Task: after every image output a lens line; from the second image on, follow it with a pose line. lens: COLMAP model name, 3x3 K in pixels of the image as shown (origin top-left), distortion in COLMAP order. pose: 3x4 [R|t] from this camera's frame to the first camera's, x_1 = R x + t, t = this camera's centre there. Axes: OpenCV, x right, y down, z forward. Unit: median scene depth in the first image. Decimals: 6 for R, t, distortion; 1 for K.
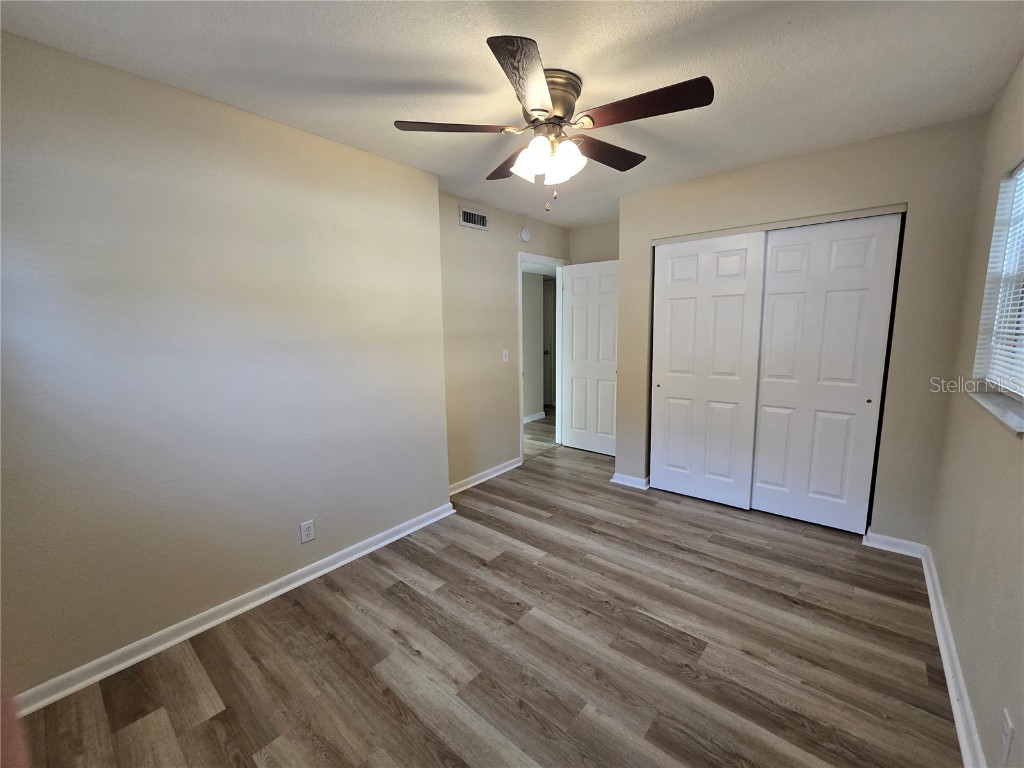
lens RADIAL K [[416.3, 0, 509.1], [0, 416.3, 389.9], [0, 0, 1]] dist [-0.000261, -0.000231]
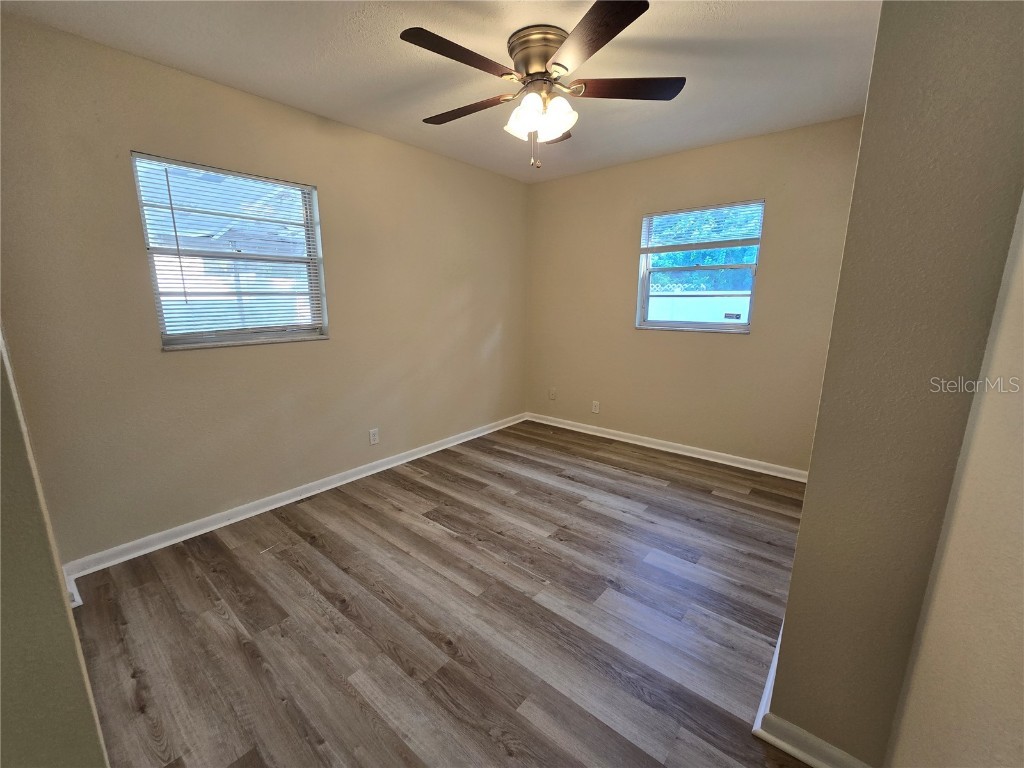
lens RADIAL K [[416.3, 0, 509.1], [0, 416.3, 389.9], [0, 0, 1]] dist [-0.000261, -0.000231]
pose [[-0.999719, 0.021342, -0.010358, 0.160492], [0.016045, 0.929930, 0.367387, -0.255547], [0.017473, 0.367117, -0.930011, 1.862146]]
